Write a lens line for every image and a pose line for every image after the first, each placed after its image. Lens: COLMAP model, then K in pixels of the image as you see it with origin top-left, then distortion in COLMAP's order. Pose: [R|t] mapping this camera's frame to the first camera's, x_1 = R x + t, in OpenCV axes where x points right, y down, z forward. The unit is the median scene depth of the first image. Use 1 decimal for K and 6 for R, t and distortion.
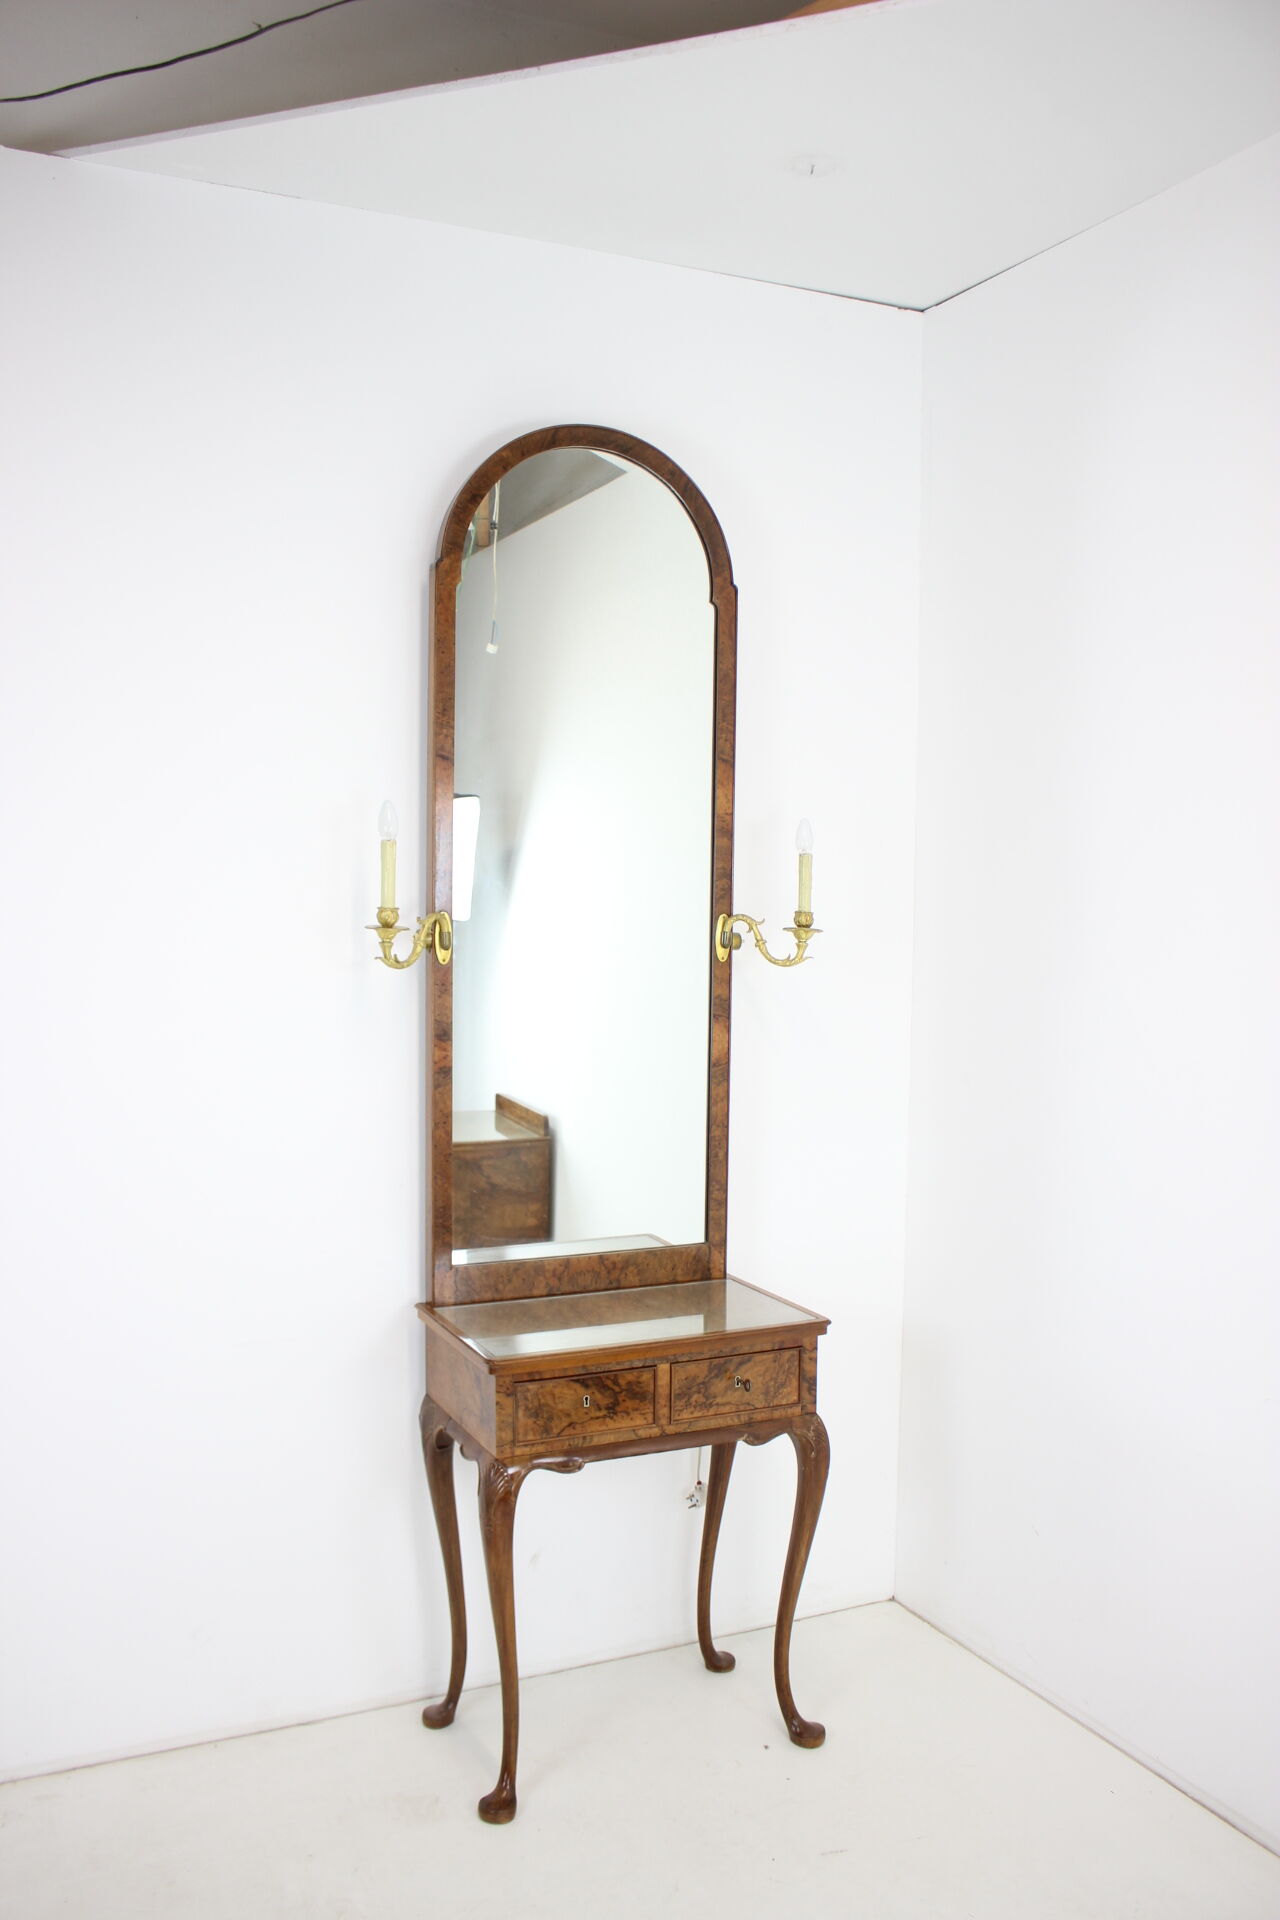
lens RADIAL K [[1619.5, 0, 599.4], [0, 1619.5, 965.4], [0, 0, 1]] dist [-0.158661, 0.134171]
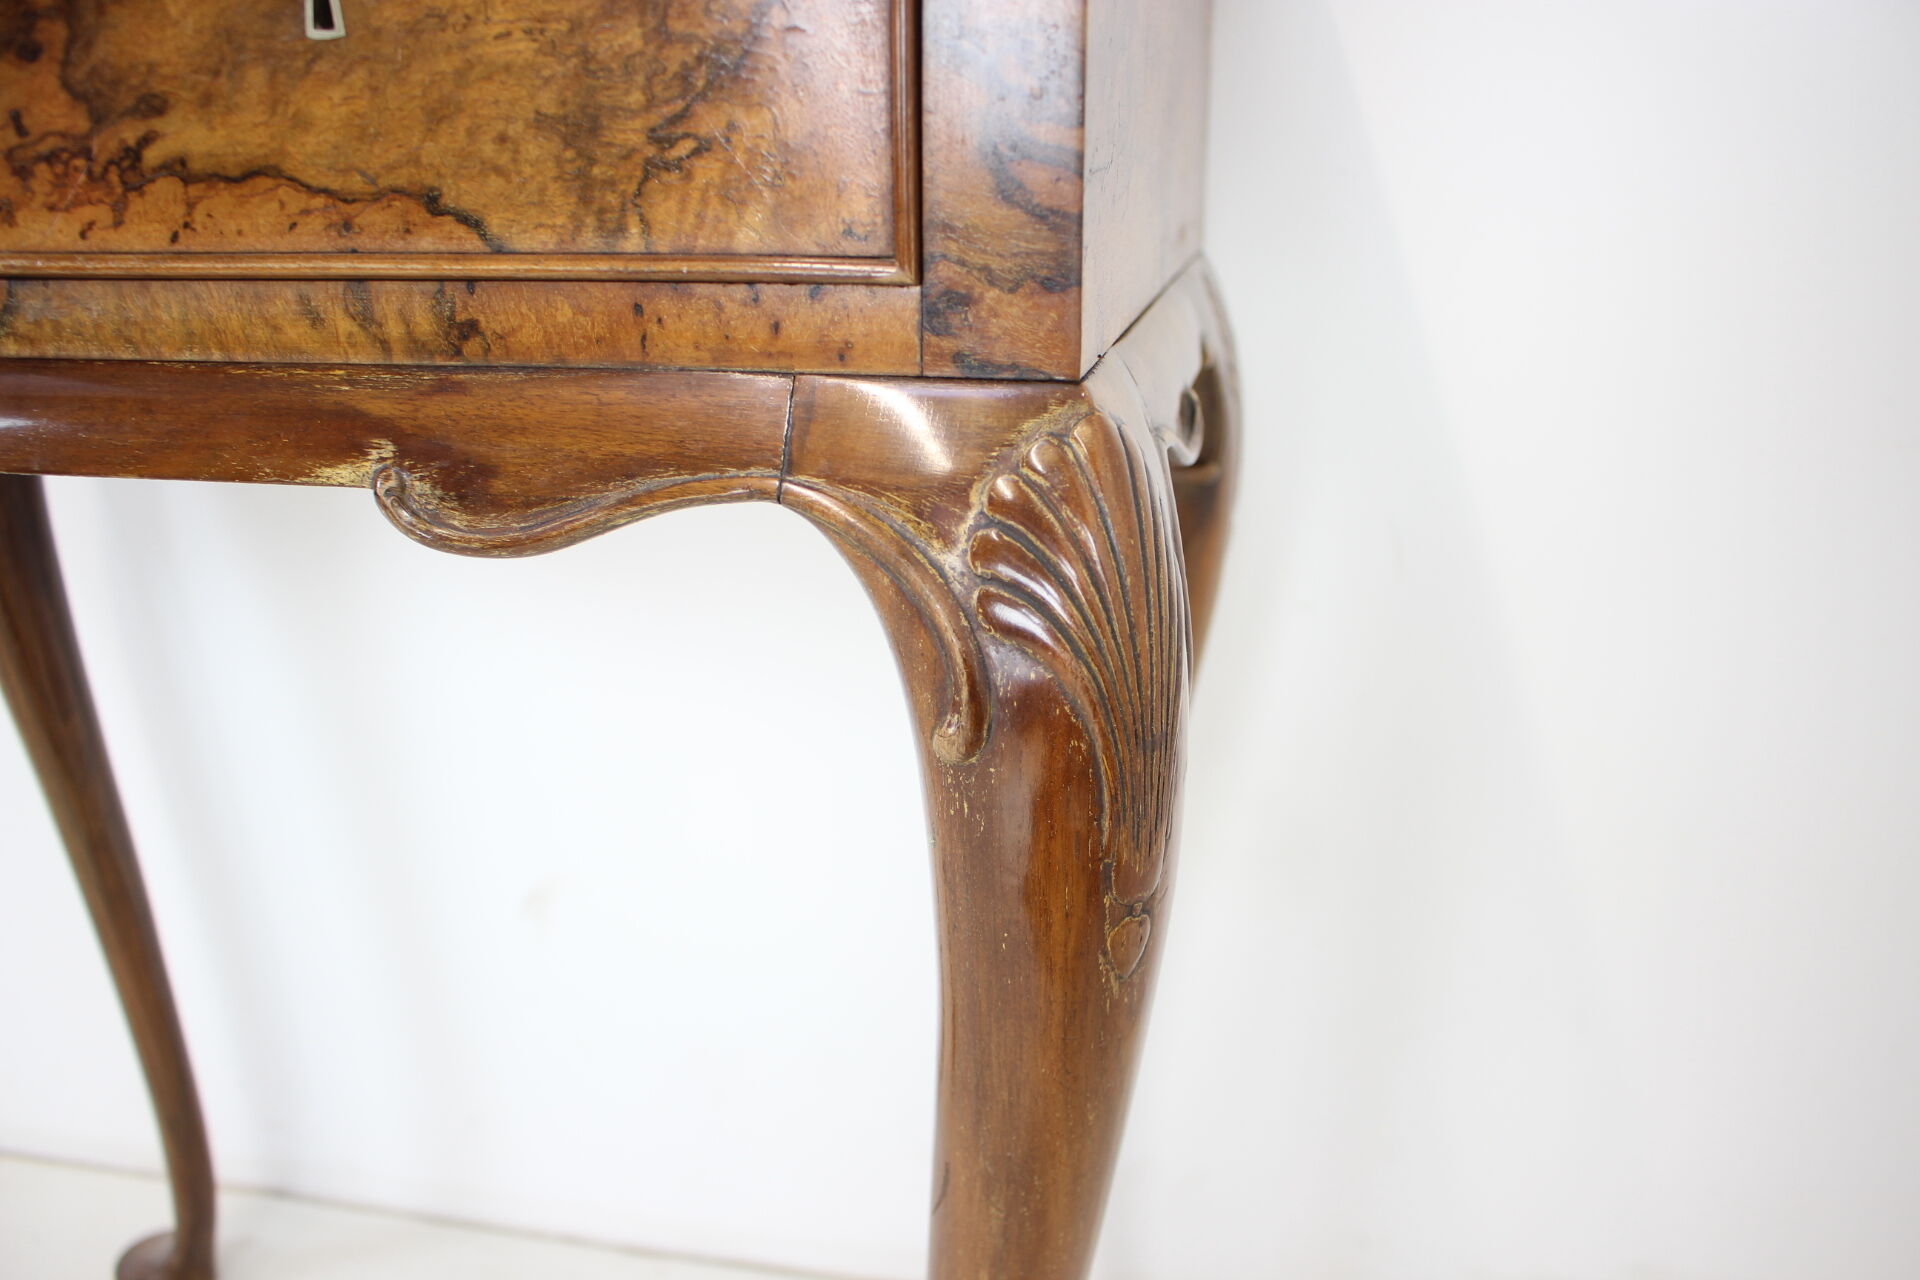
lens RADIAL K [[1619.5, 0, 964.2], [0, 1619.5, 680.8], [0, 0, 1]] dist [-0.158661, 0.134171]
pose [[0.817757, 0.208664, -0.536407, 0.193968], [-0.026807, 0.944766, 0.326649, 0.263282], [0.574939, -0.252740, 0.778183, 0.904569]]
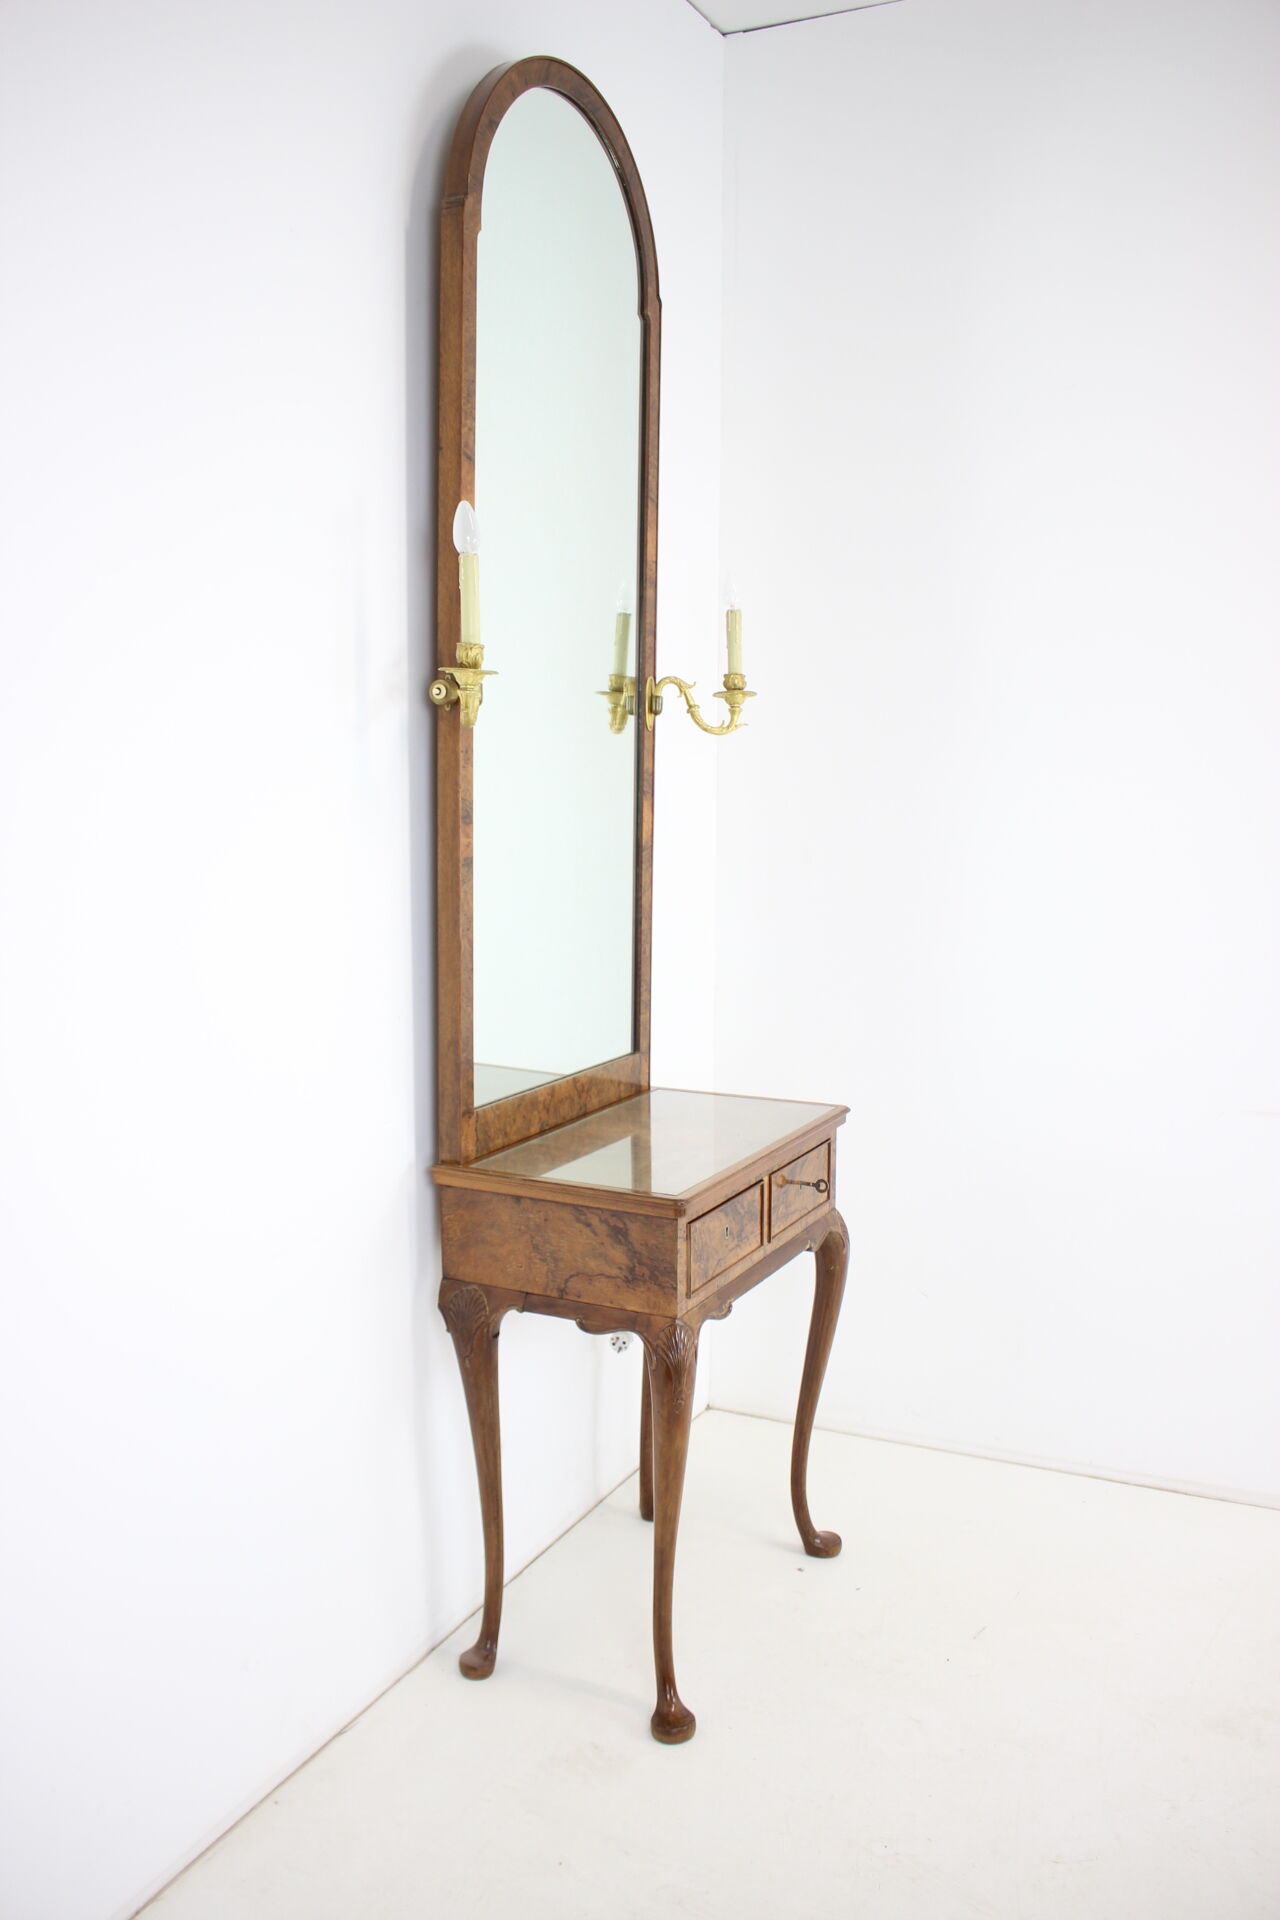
lens RADIAL K [[1619.5, 0, 599.4], [0, 1619.5, 965.4], [0, 0, 1]] dist [-0.158661, 0.134171]
pose [[0.786139, -0.088702, 0.611651, -0.539919], [0.035048, 0.994453, 0.099169, 0.040261], [-0.617055, -0.056523, 0.784888, 0.351866]]
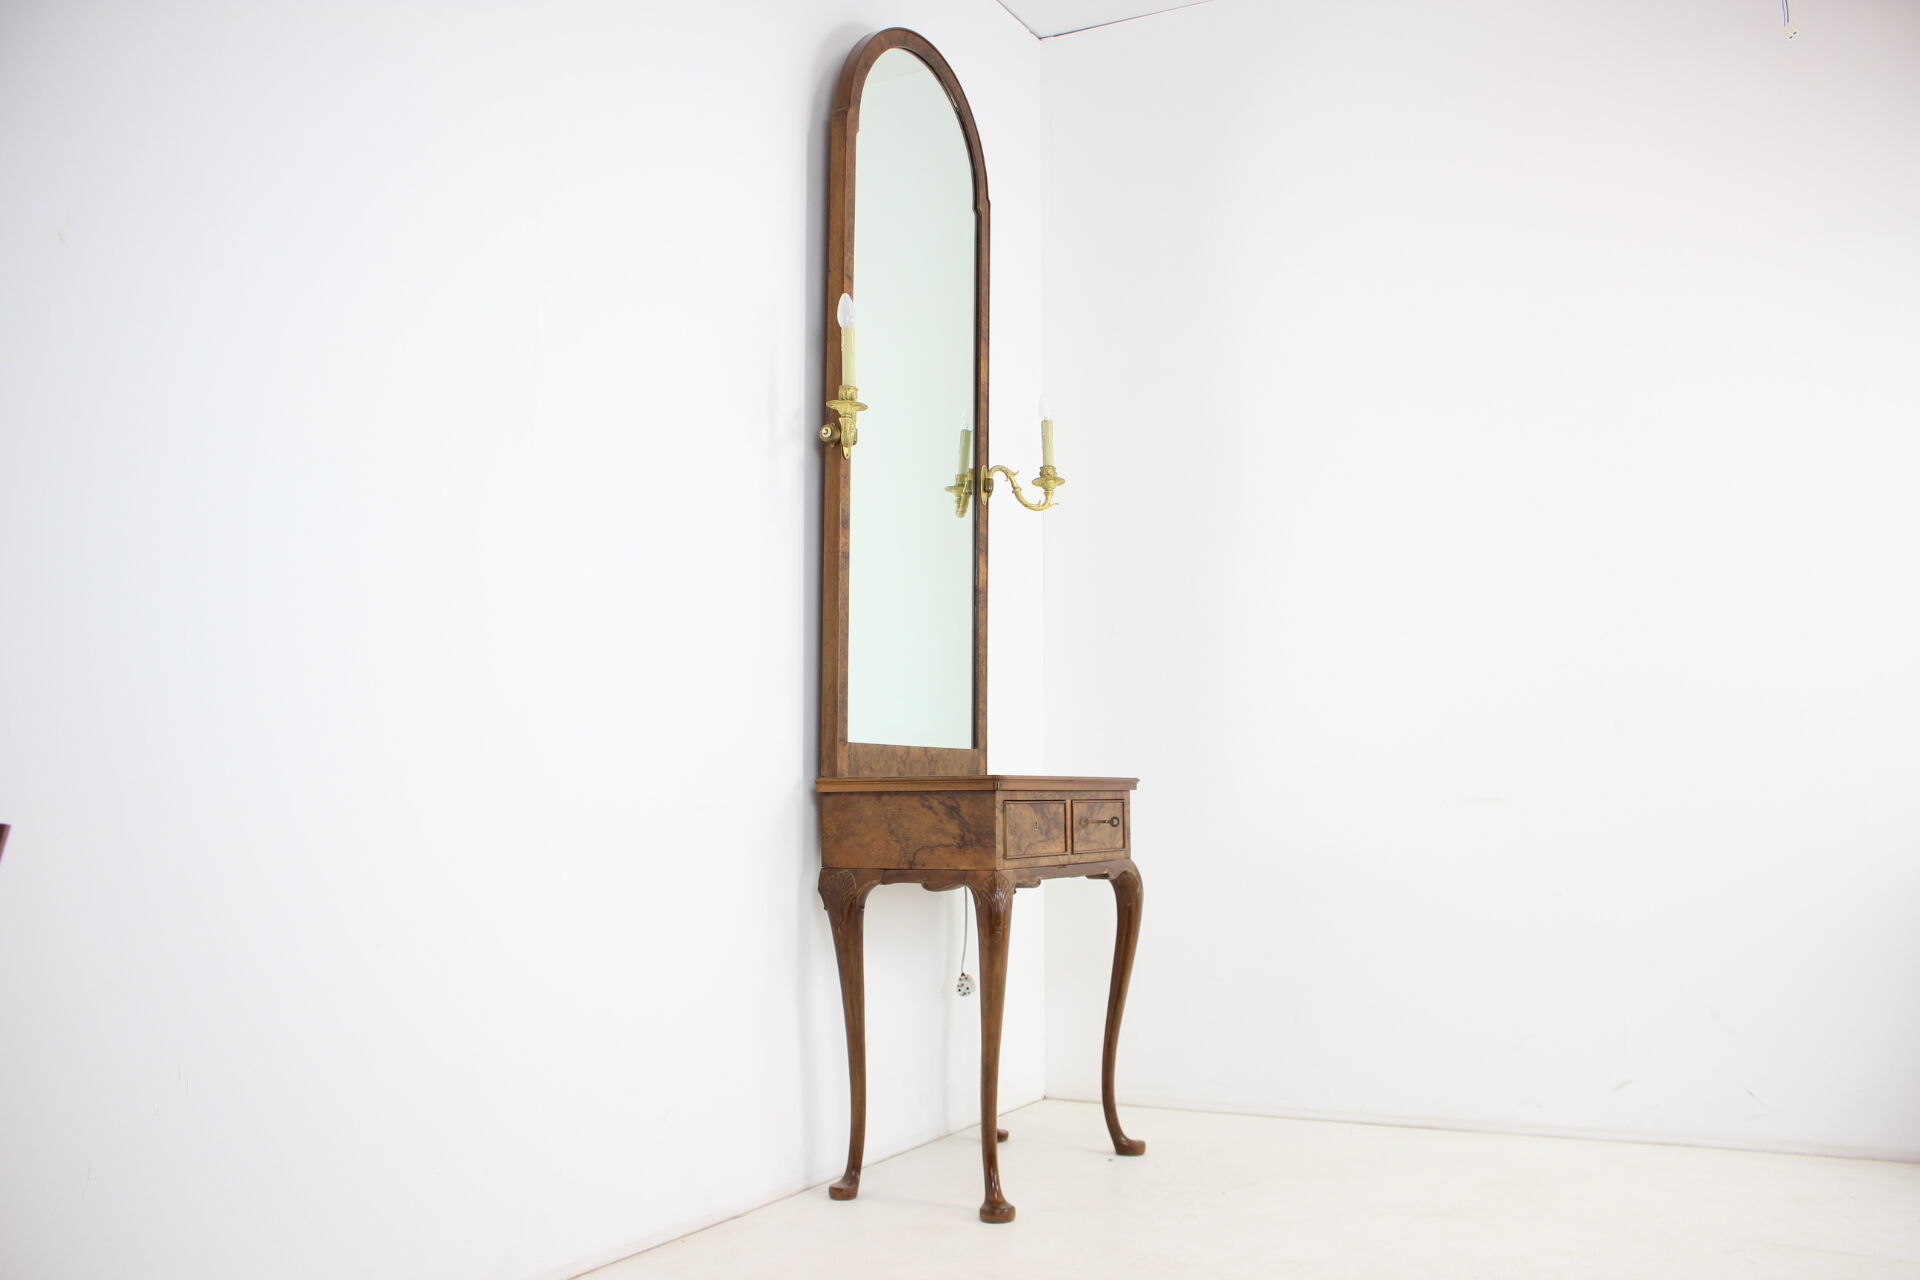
lens RADIAL K [[1619.5, 0, 964.2], [0, 1619.5, 680.8], [0, 0, 1]] dist [-0.158661, 0.134171]
pose [[0.795028, 0.034921, 0.605567, -0.701177], [0.038796, 0.993370, -0.108219, 0.274665], [-0.605331, 0.109531, 0.788402, 0.108096]]
